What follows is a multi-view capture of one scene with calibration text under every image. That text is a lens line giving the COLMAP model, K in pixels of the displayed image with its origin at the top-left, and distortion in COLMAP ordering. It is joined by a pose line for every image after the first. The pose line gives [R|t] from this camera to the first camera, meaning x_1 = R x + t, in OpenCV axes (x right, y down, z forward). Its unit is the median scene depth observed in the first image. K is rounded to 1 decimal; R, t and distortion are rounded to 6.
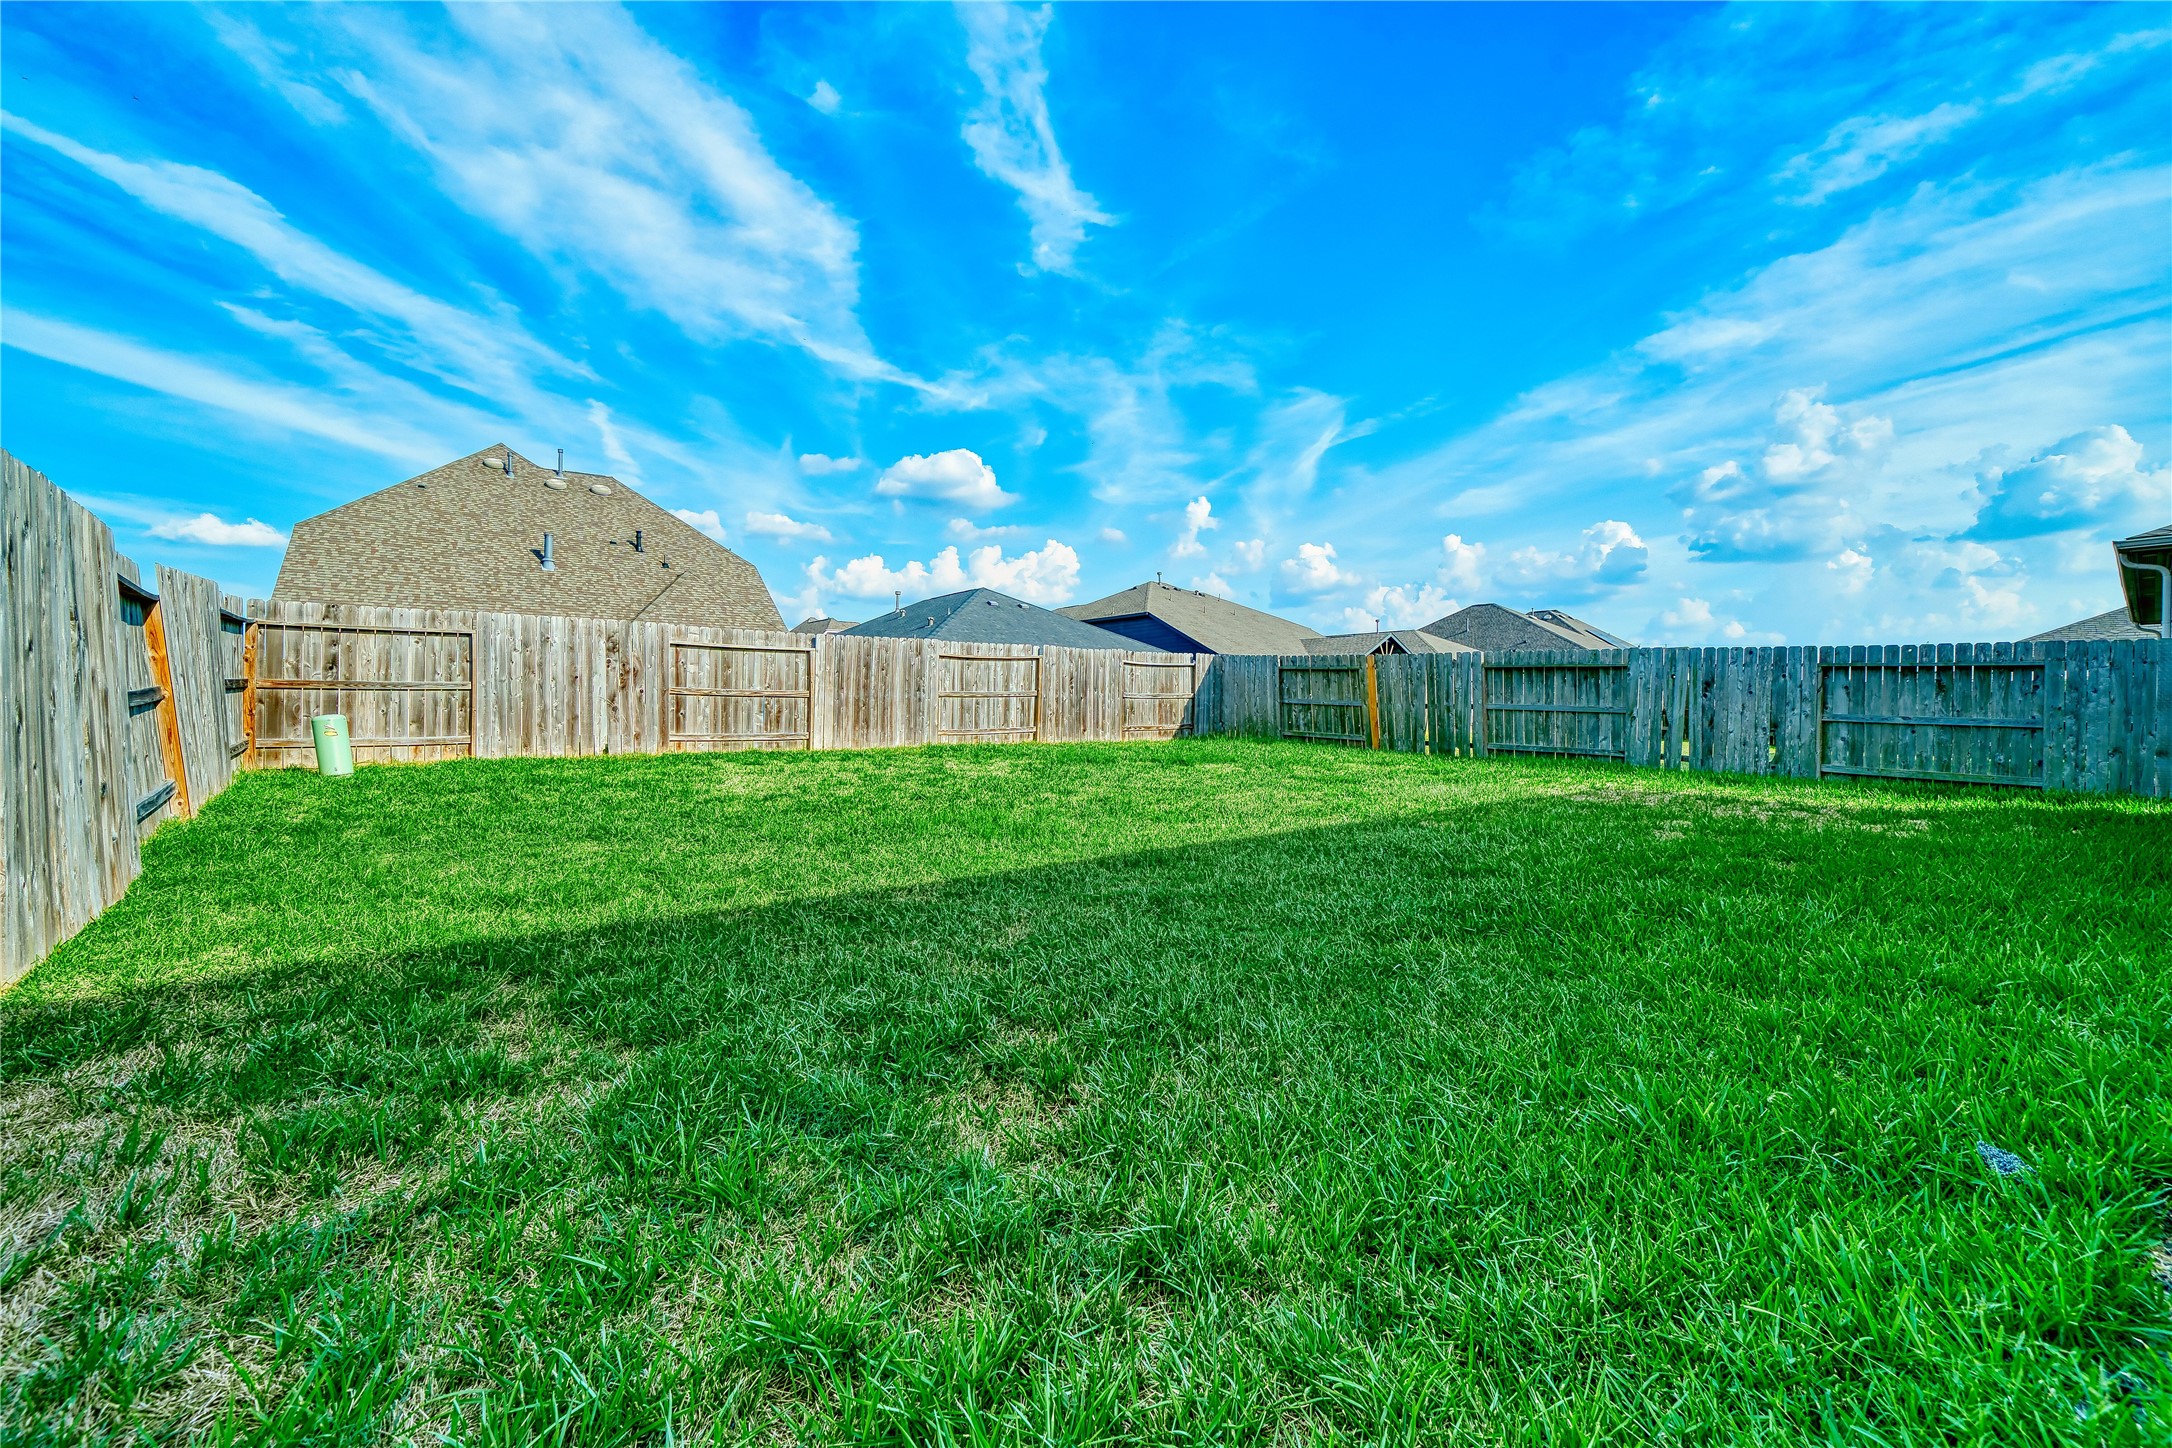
lens RADIAL K [[870.4, 0, 1086.0], [0, 870.4, 724.0], [0, 0, 1]] dist [0.000810, 0.000017]
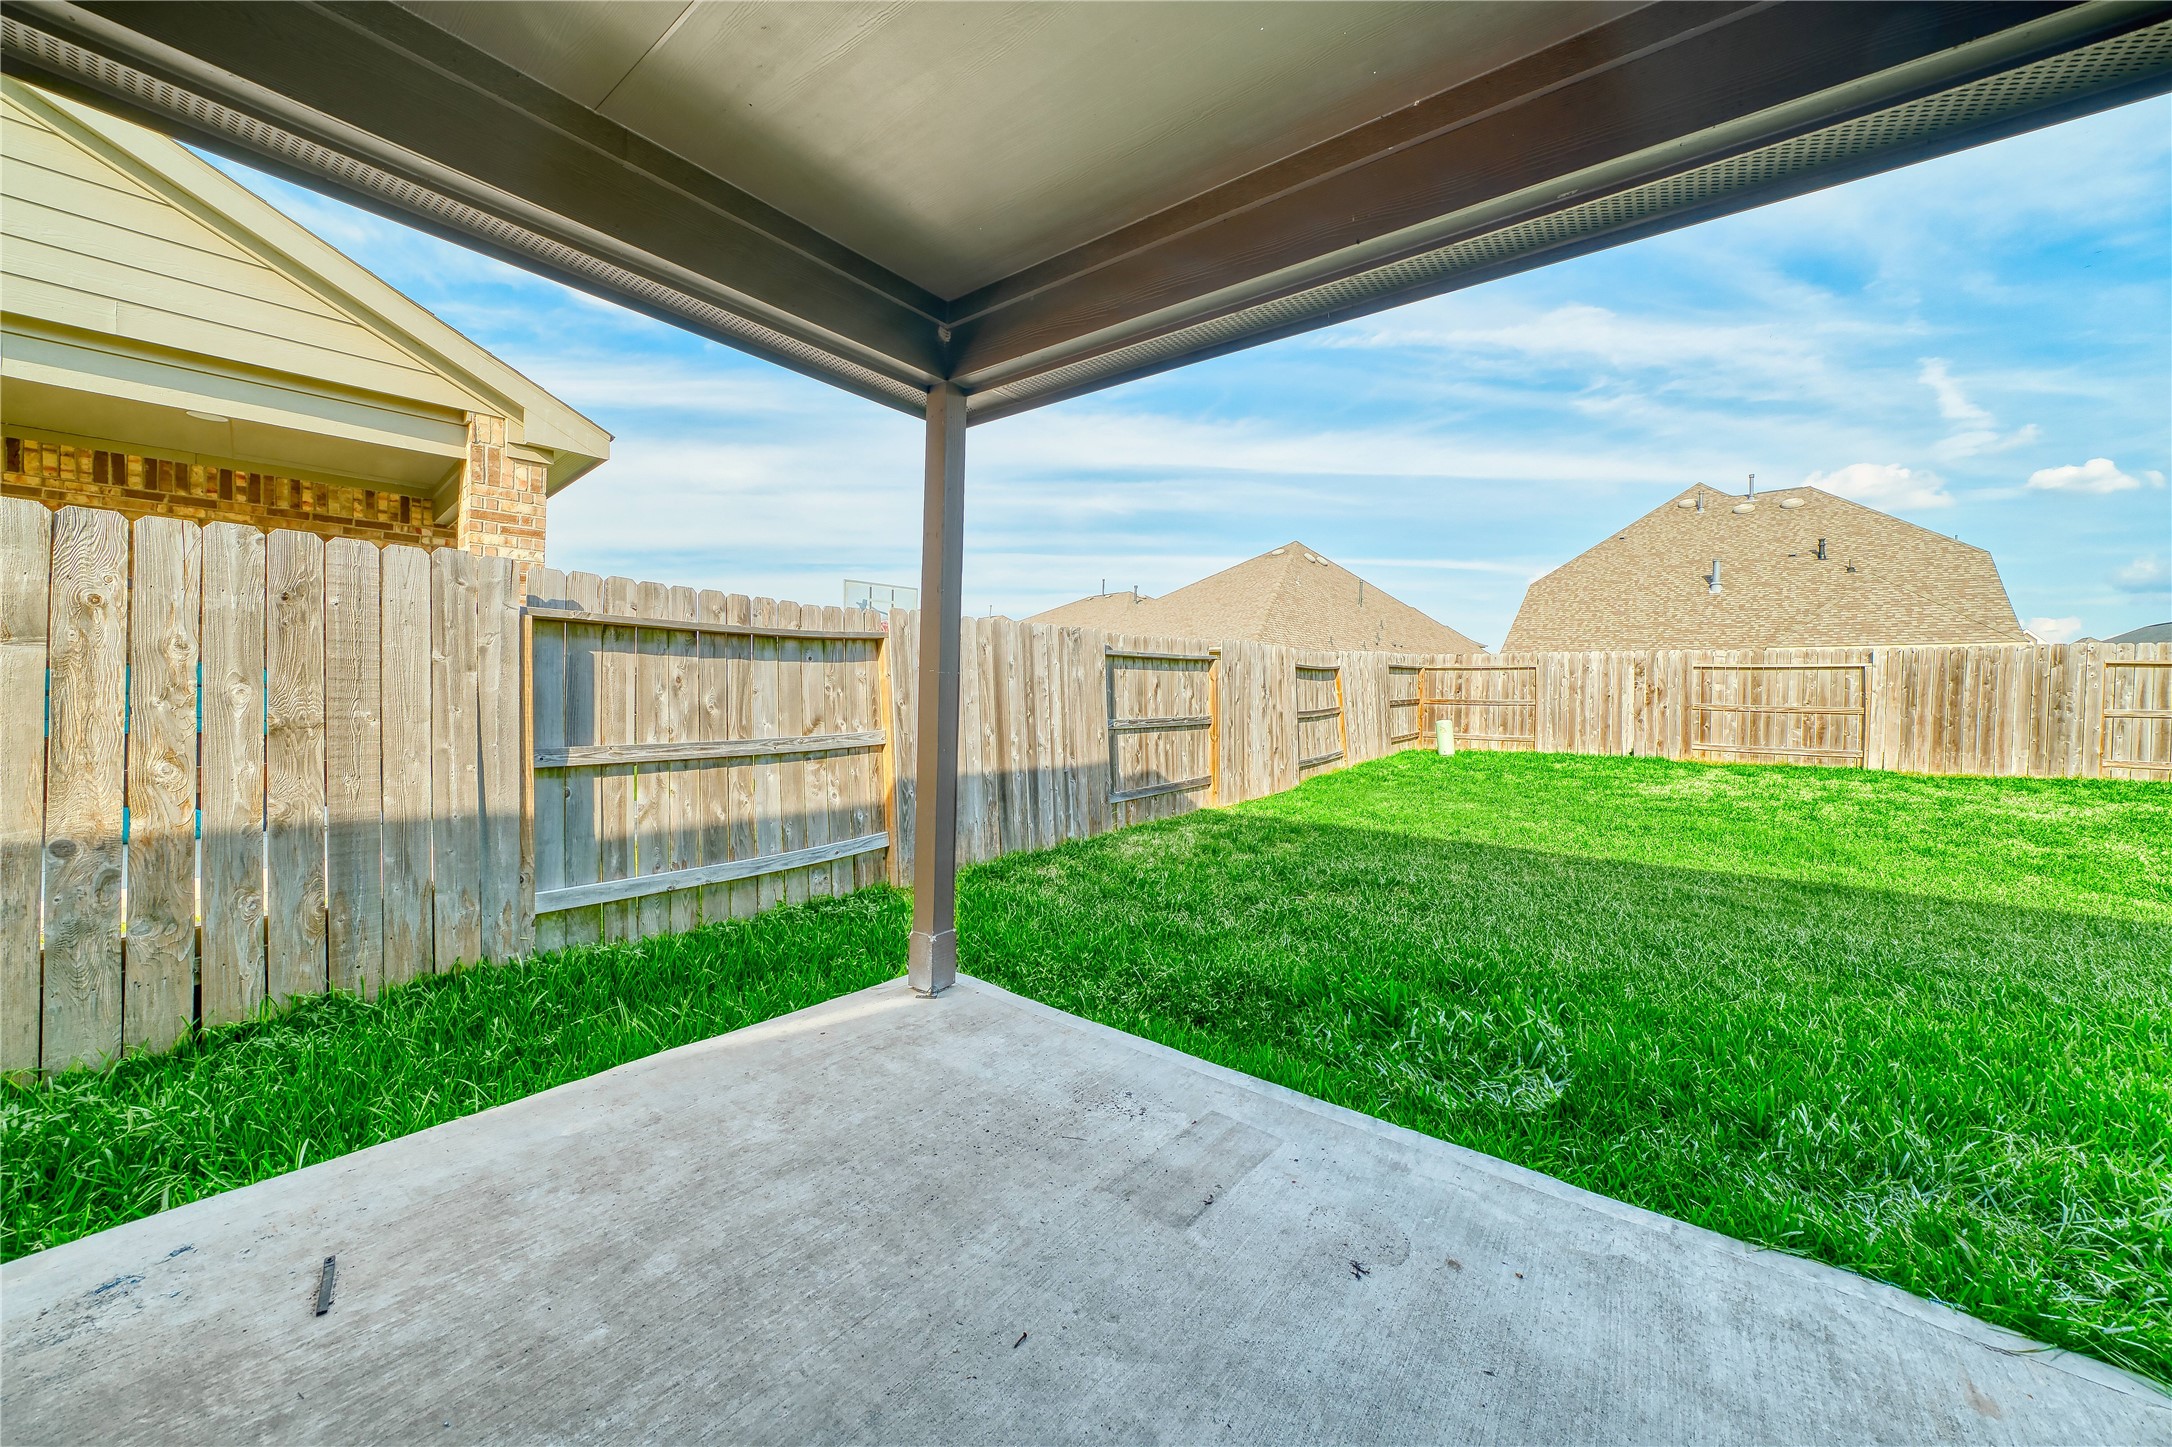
lens RADIAL K [[757.2, 0, 1081.4], [0, 757.2, 727.8], [0, 0, 1]] dist [-0.005654, -0.000036]
pose [[0.229783, 0.041312, -0.972365, 0.320858], [-0.033692, 0.998837, 0.034475, -0.016711], [0.972658, 0.024839, 0.230908, -0.039686]]
